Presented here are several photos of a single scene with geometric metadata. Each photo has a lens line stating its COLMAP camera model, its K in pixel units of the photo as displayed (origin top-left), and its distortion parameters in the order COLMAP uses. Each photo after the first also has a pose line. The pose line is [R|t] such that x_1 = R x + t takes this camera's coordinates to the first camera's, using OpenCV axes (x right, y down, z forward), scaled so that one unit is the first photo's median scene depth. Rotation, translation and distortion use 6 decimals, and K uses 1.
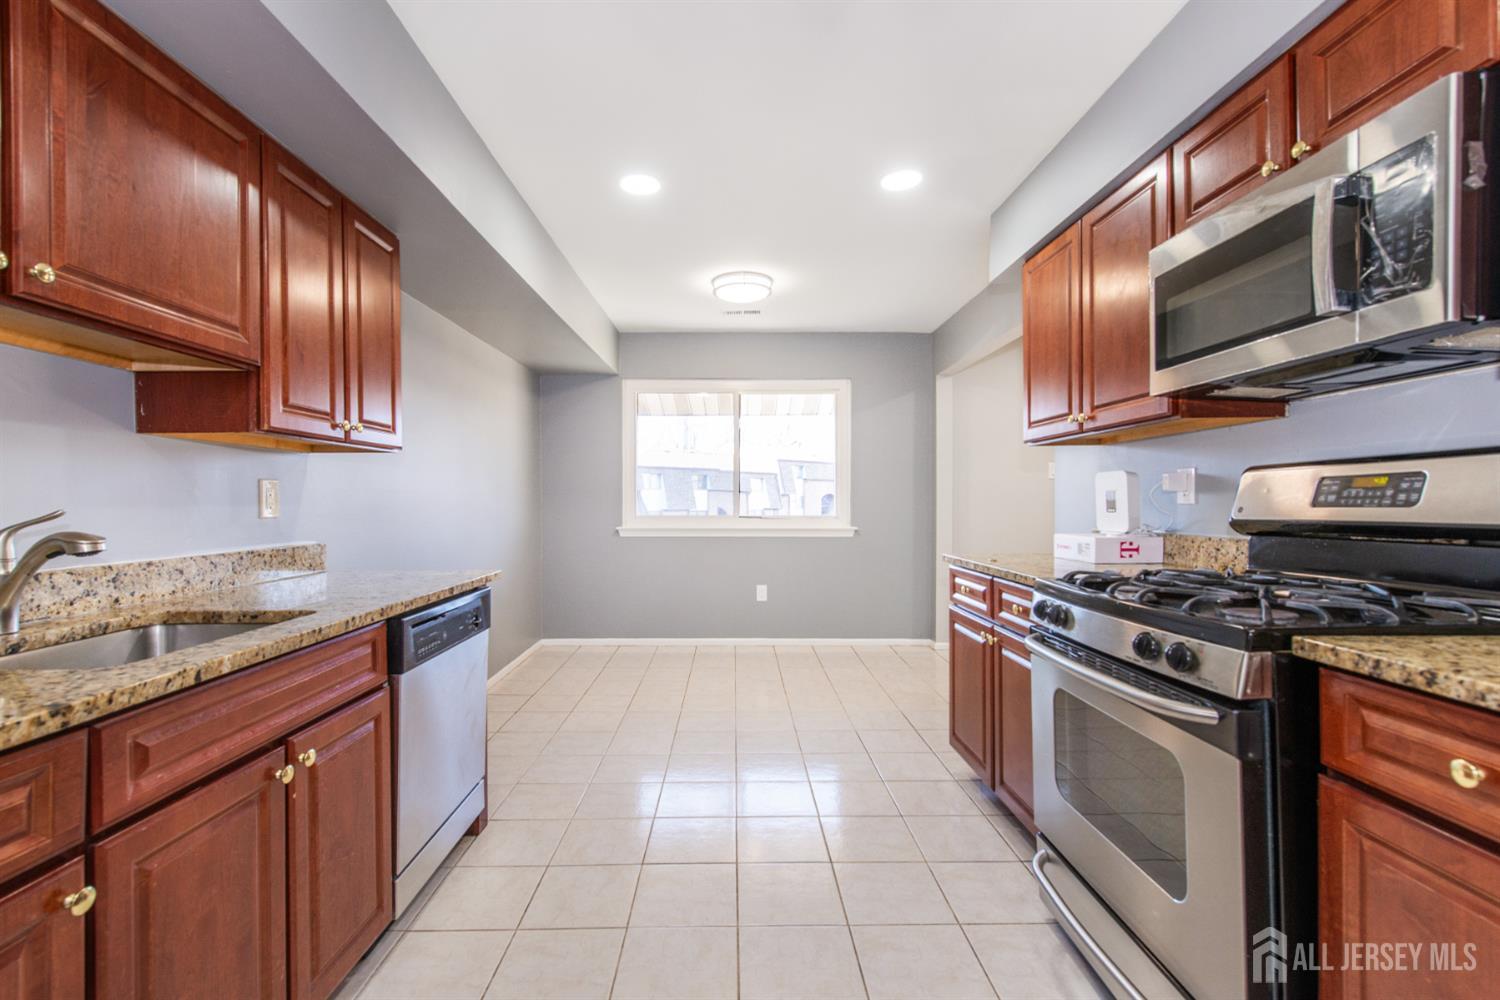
lens RADIAL K [[654.1, 0, 735.2], [0, 654.1, 503.1], [0, 0, 1]] dist [0.020550, -0.008301]
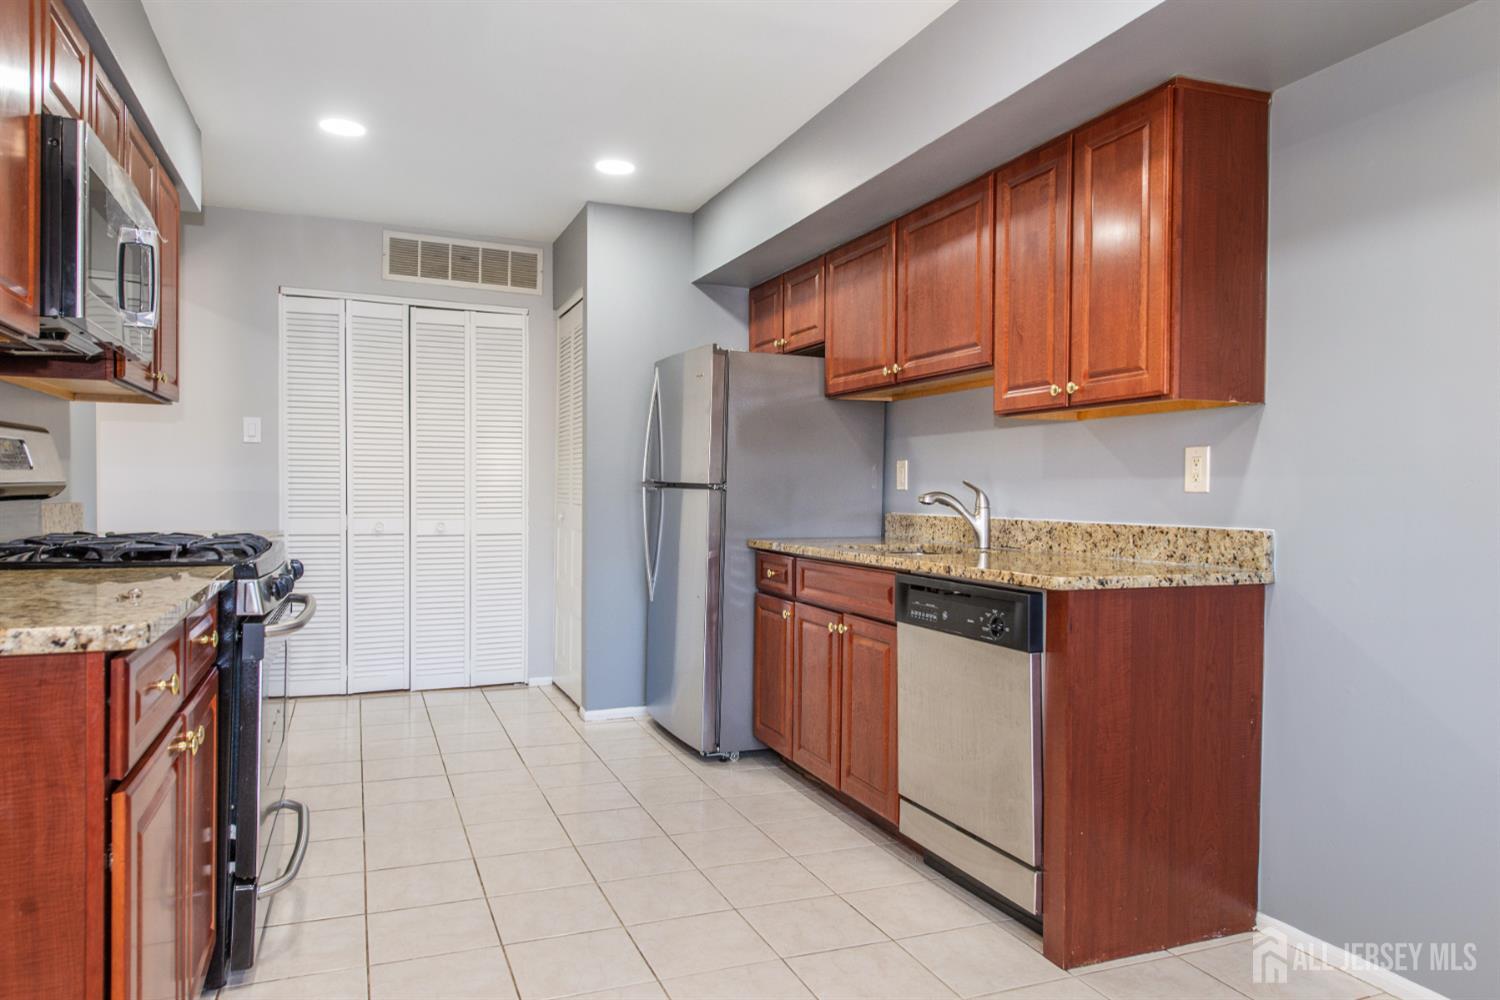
lens RADIAL K [[990.3, 0, 733.6], [0, 990.3, 501.4], [0, 0, 1]] dist [0.030231, -0.022693]
pose [[-0.937831, 0.000083, -0.347091, 0.373568], [-0.005261, 0.999882, 0.014453, 0.024371], [0.347051, 0.015381, -0.937720, 2.544031]]
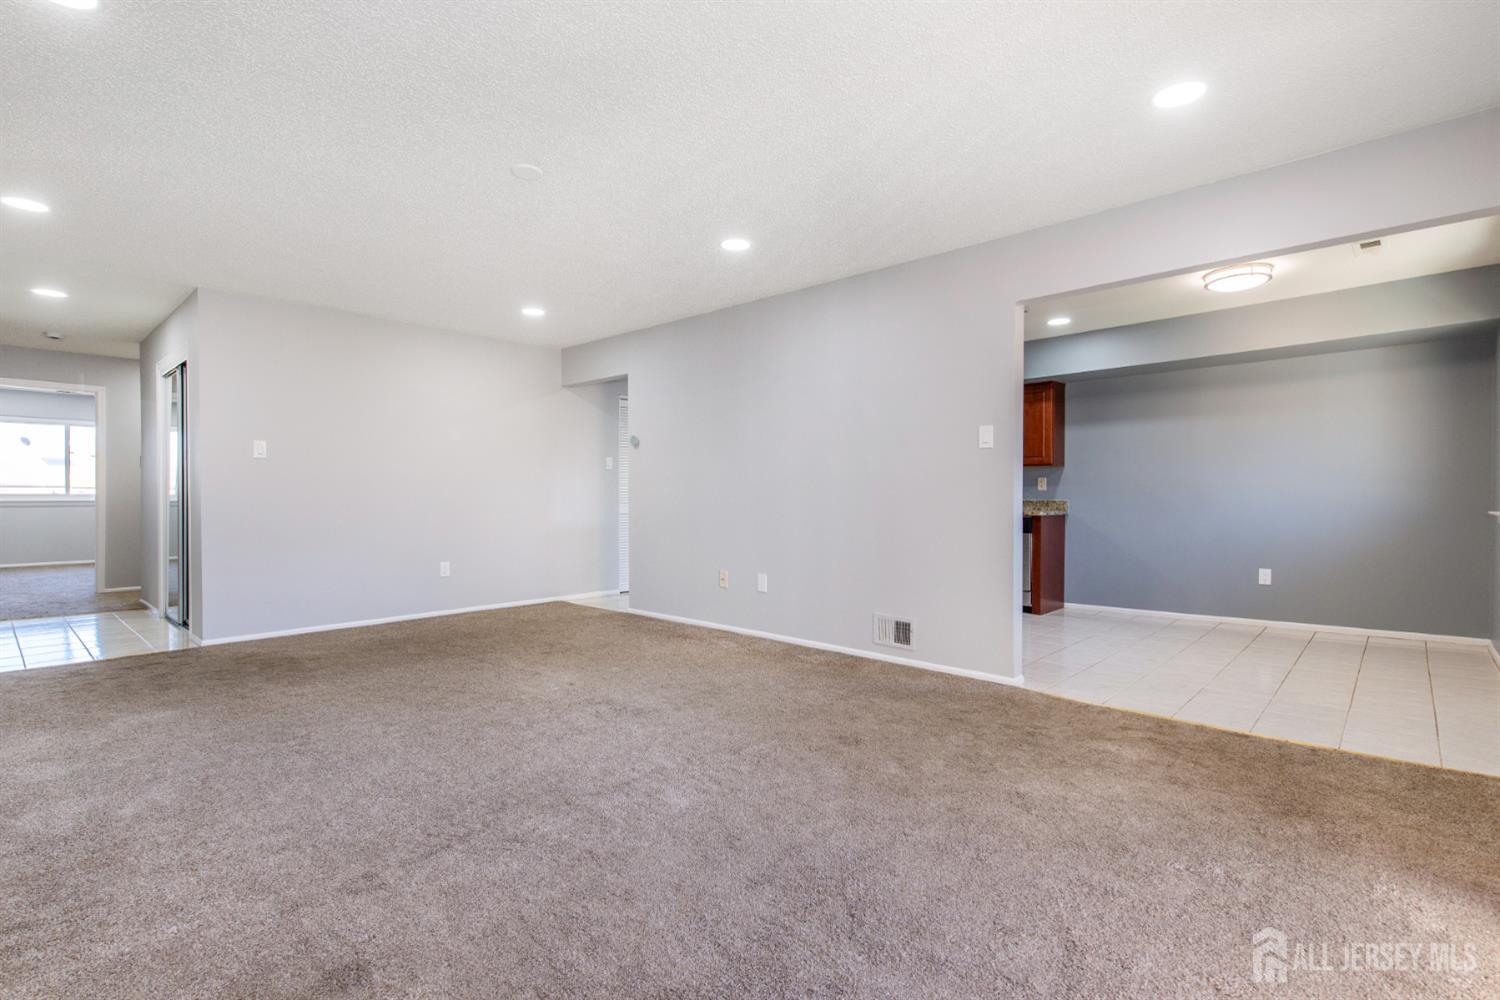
lens RADIAL K [[719.1, 0, 757.2], [0, 719.1, 496.8], [0, 0, 1]] dist [0.026000, -0.015074]
pose [[-0.681460, 0.004265, -0.731843, 3.273755], [-0.002189, 0.999967, 0.007865, 0.036297], [0.731852, 0.006962, -0.681428, 2.917923]]
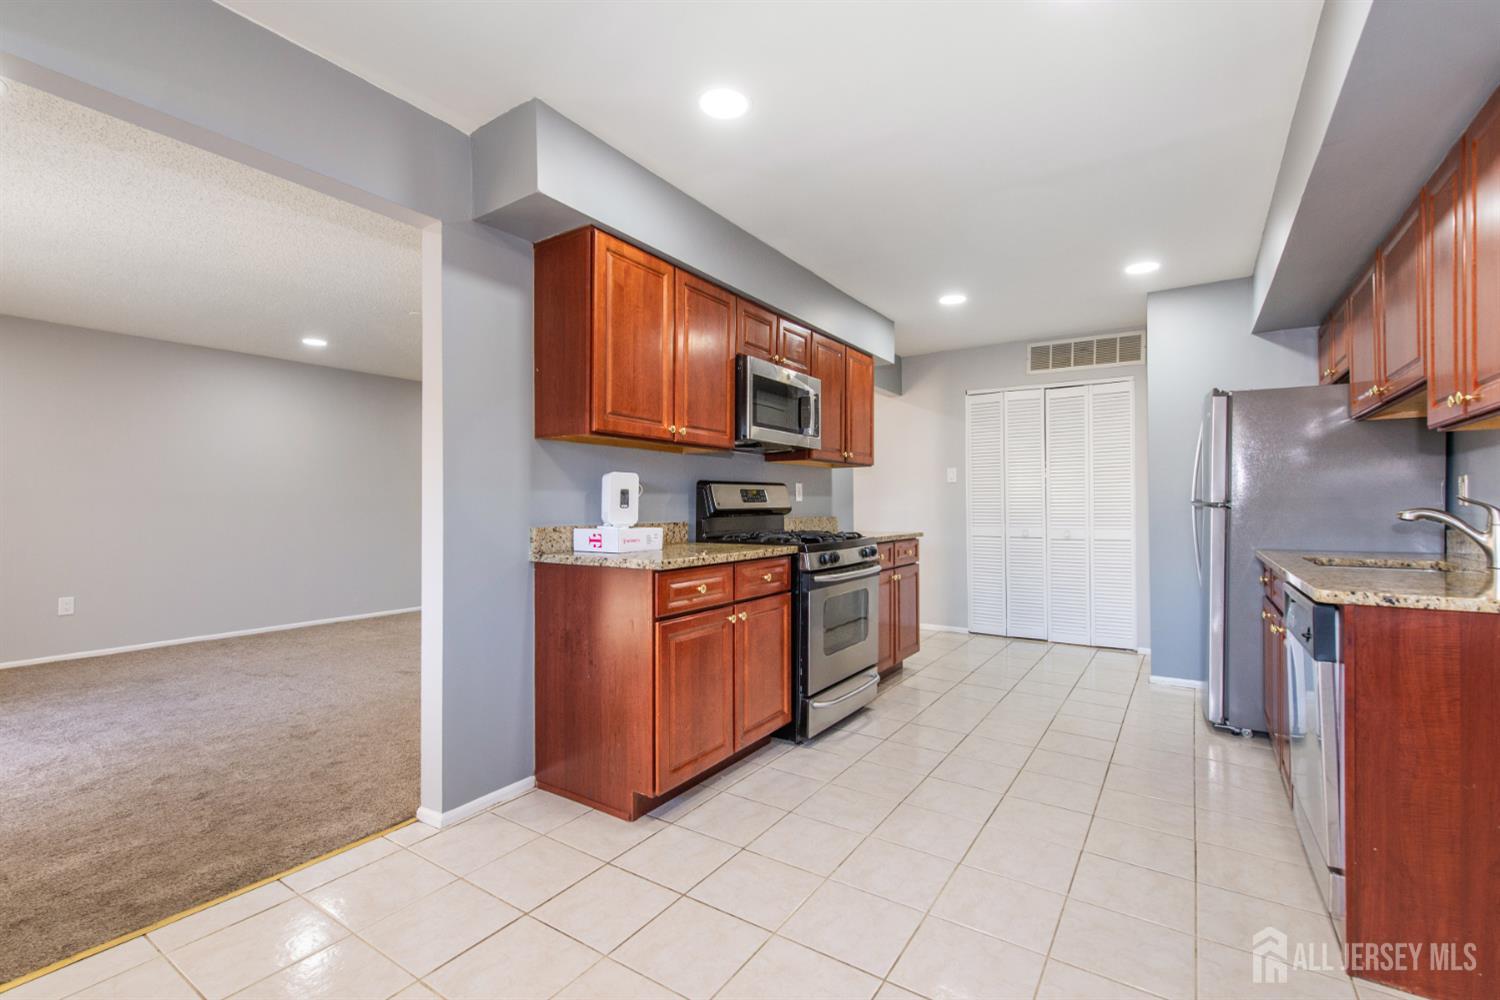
lens RADIAL K [[654.1, 0, 735.2], [0, 654.1, 503.1], [0, 0, 1]] dist [0.020550, -0.008301]
pose [[-0.815637, 0.009259, 0.578490, -0.377909], [0.006670, 0.999956, -0.006599, 0.021210], [-0.578525, -0.001524, -0.815663, 2.690671]]
